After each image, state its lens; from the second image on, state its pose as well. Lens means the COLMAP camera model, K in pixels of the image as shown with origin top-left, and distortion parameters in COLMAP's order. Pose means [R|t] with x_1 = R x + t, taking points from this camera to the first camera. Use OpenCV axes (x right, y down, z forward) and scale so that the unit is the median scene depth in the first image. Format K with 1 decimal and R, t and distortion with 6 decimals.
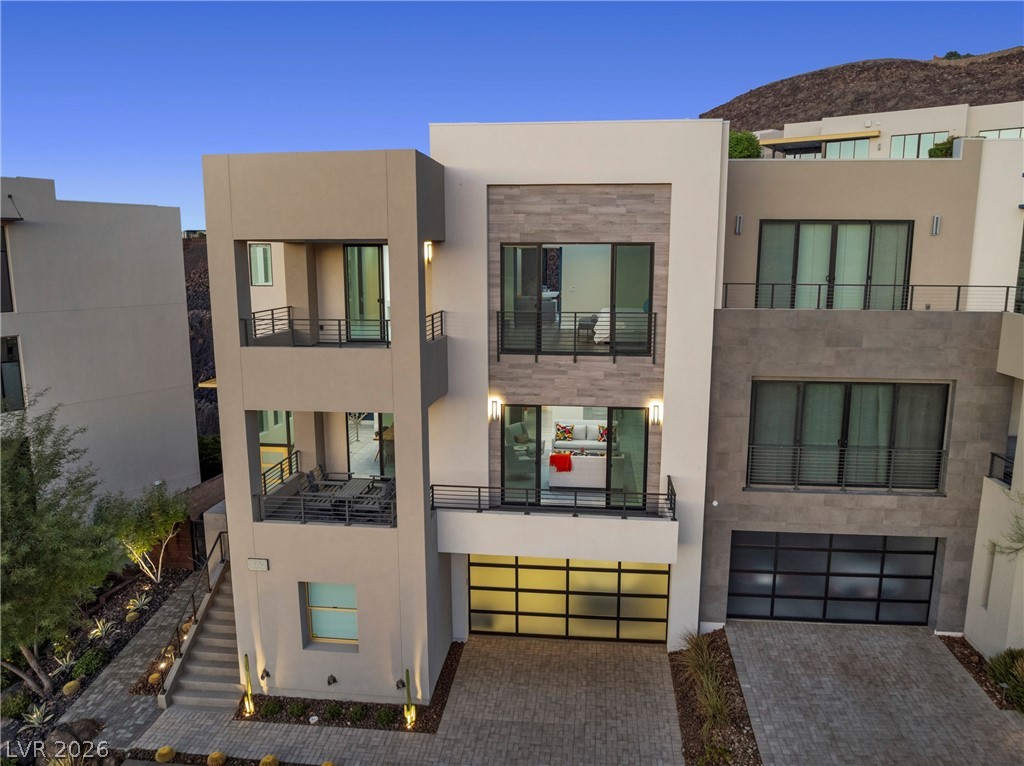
lens RADIAL K [[722.0, 0, 515.1], [0, 722.0, 383.3], [0, 0, 1]] dist [-0.058866, 0.034813]
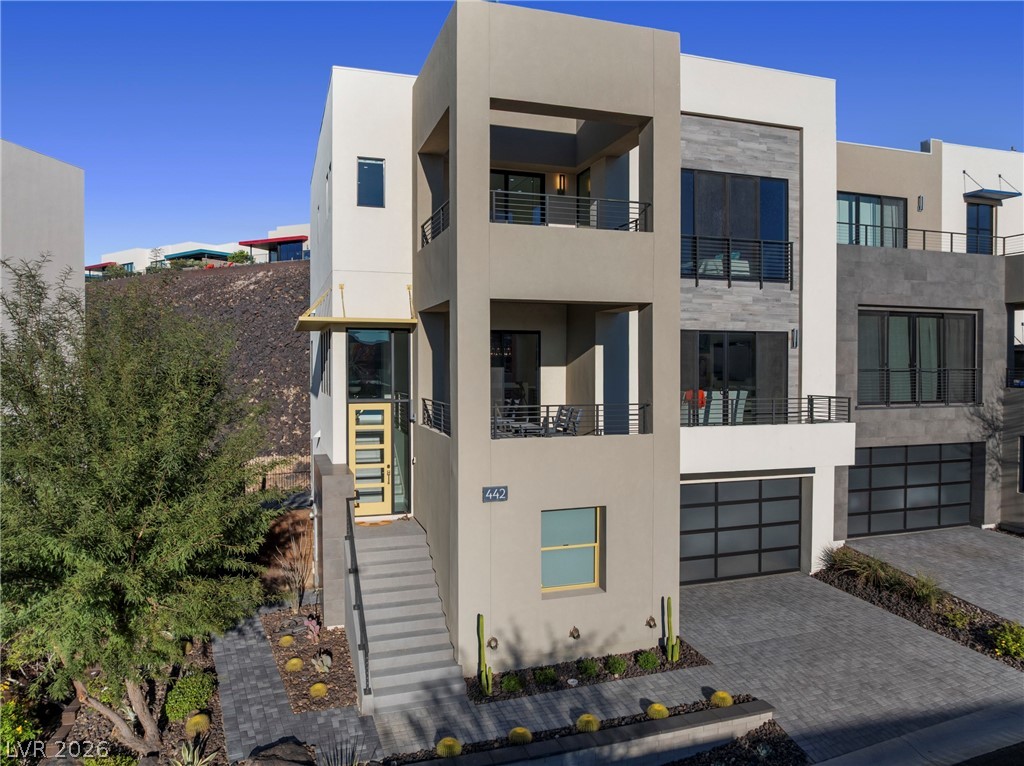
lens RADIAL K [[722.0, 0, 515.1], [0, 722.0, 383.3], [0, 0, 1]] dist [-0.058866, 0.034813]
pose [[0.908483, -0.010032, 0.417800, -0.631993], [0.073152, 0.988095, -0.135338, 0.225726], [-0.411469, 0.153516, 0.898402, 0.227766]]
